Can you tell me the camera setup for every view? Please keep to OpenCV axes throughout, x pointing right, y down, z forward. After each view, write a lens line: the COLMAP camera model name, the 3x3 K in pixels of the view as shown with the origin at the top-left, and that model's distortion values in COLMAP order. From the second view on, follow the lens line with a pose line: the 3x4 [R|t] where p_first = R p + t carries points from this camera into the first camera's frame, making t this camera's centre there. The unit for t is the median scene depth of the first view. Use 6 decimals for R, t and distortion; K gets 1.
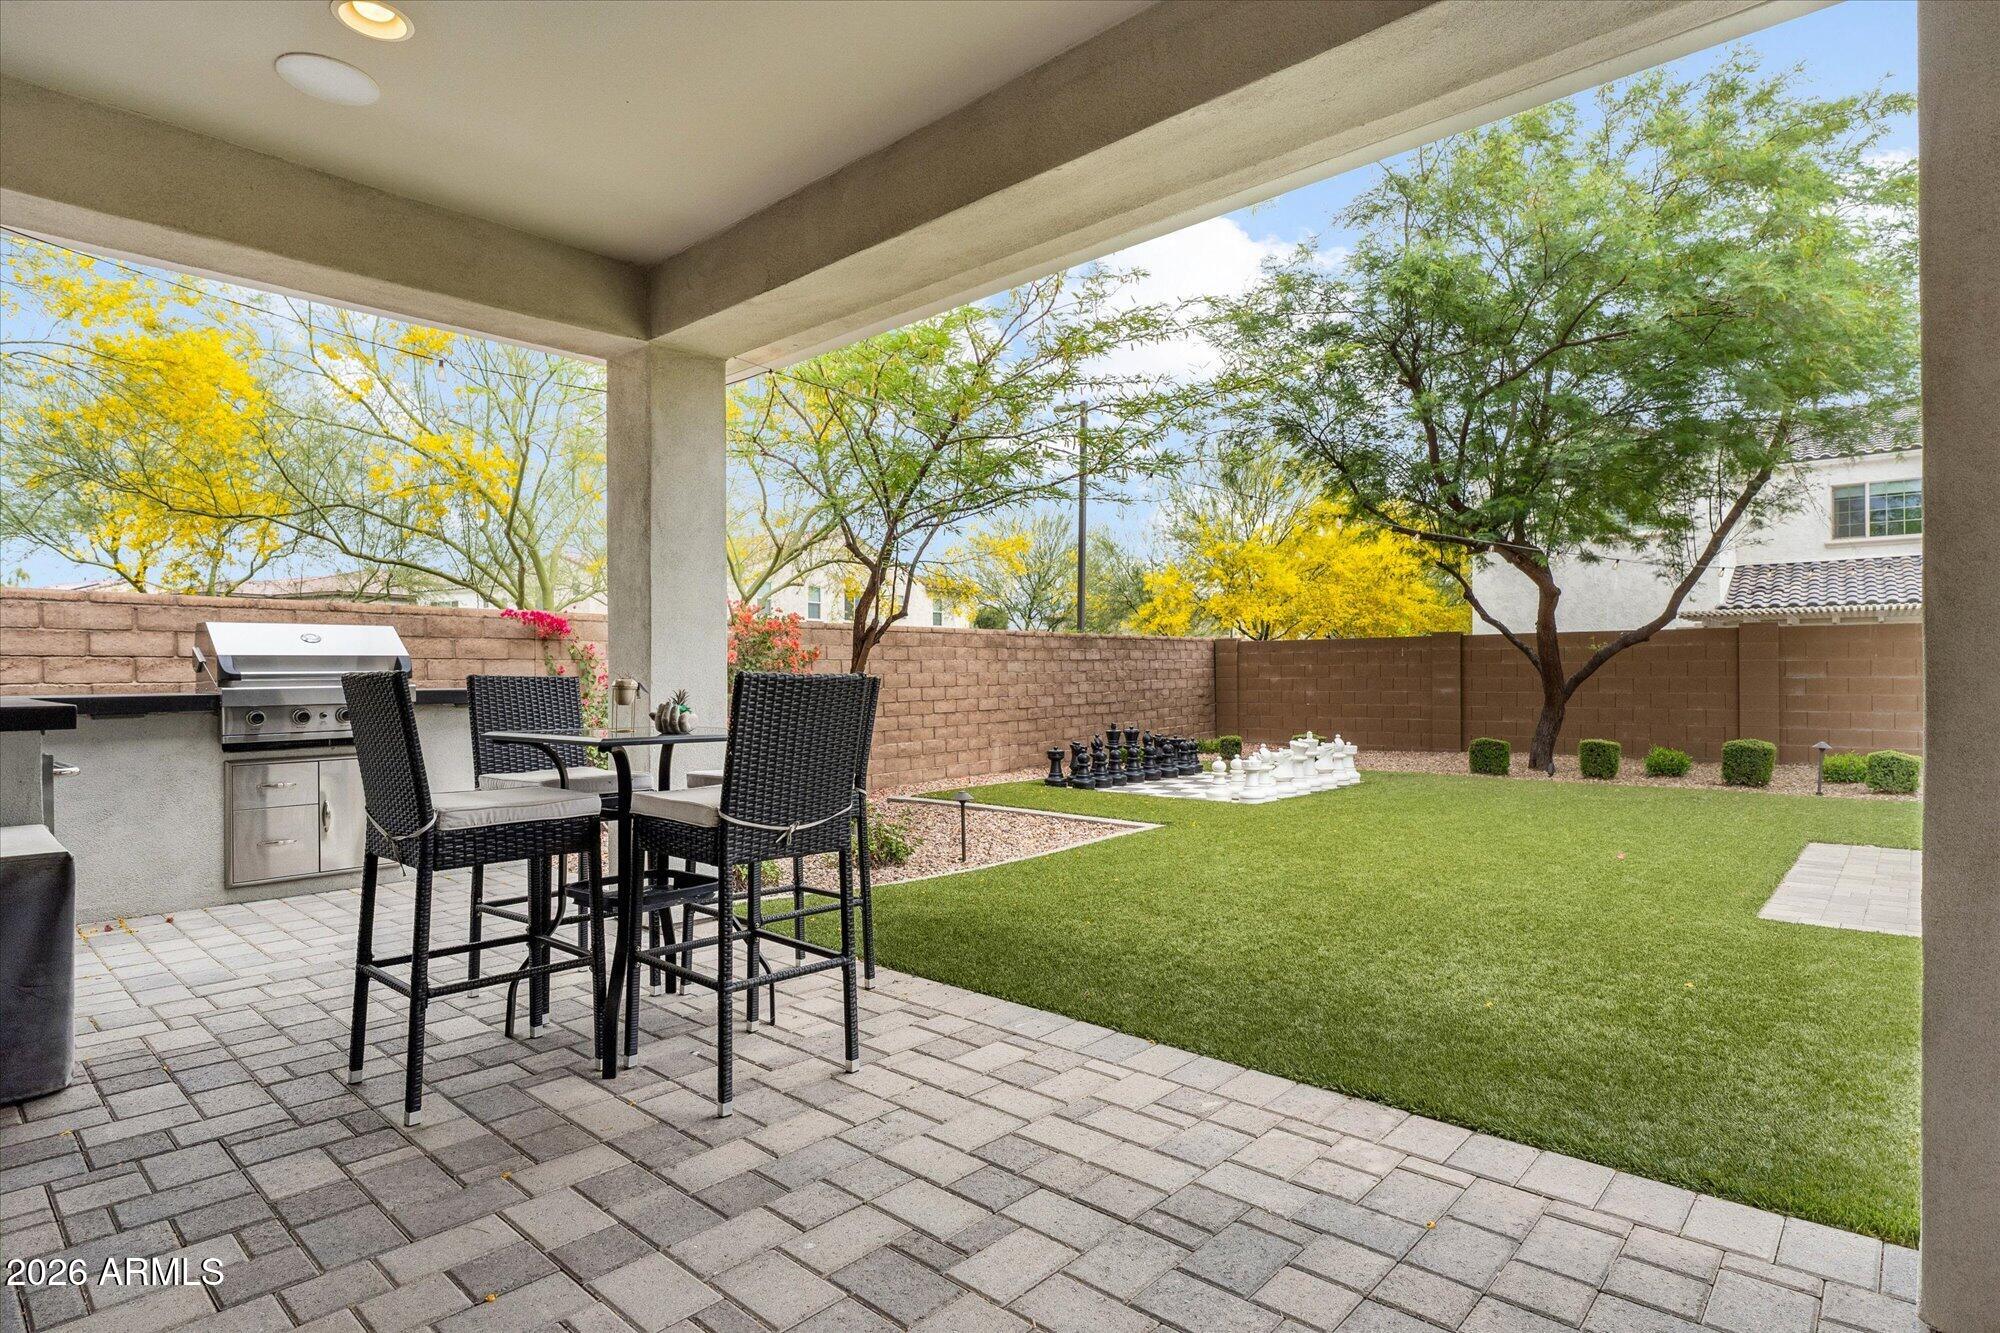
lens RADIAL K [[1032.1, 0, 1000.0], [0, 1032.1, 666.5], [0, 0, 1]] dist [-0.003135, -0.000469]
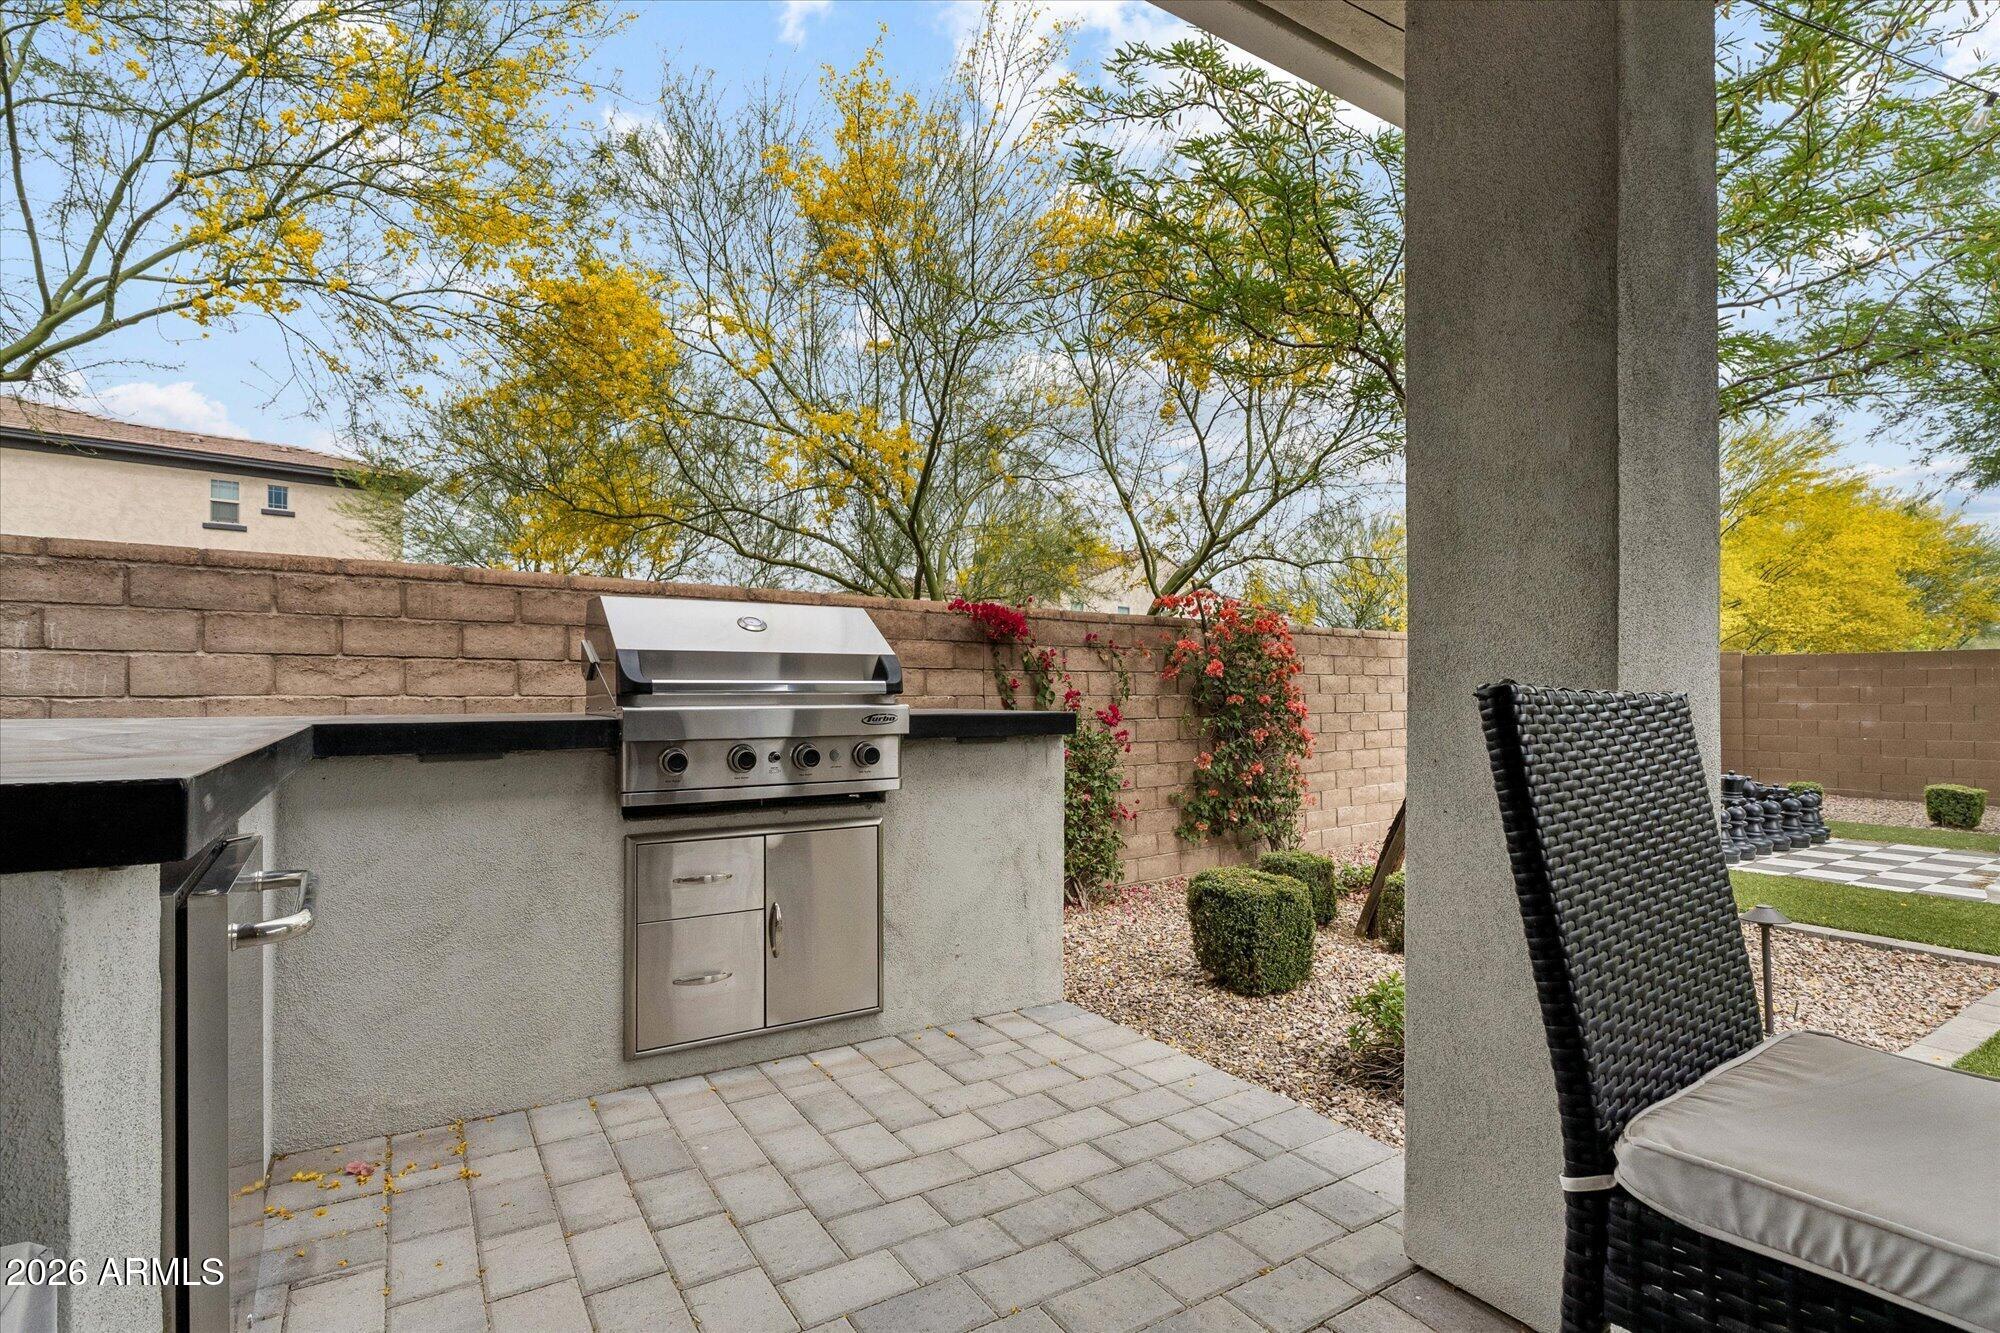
lens RADIAL K [[961.9, 0, 997.8], [0, 961.9, 681.2], [0, 0, 1]] dist [0.000372, -0.000005]
pose [[0.962980, 0.005217, -0.269522, -0.361621], [-0.006720, 0.999967, -0.004654, 0.006601], [0.269489, 0.006293, 0.962983, 0.476772]]
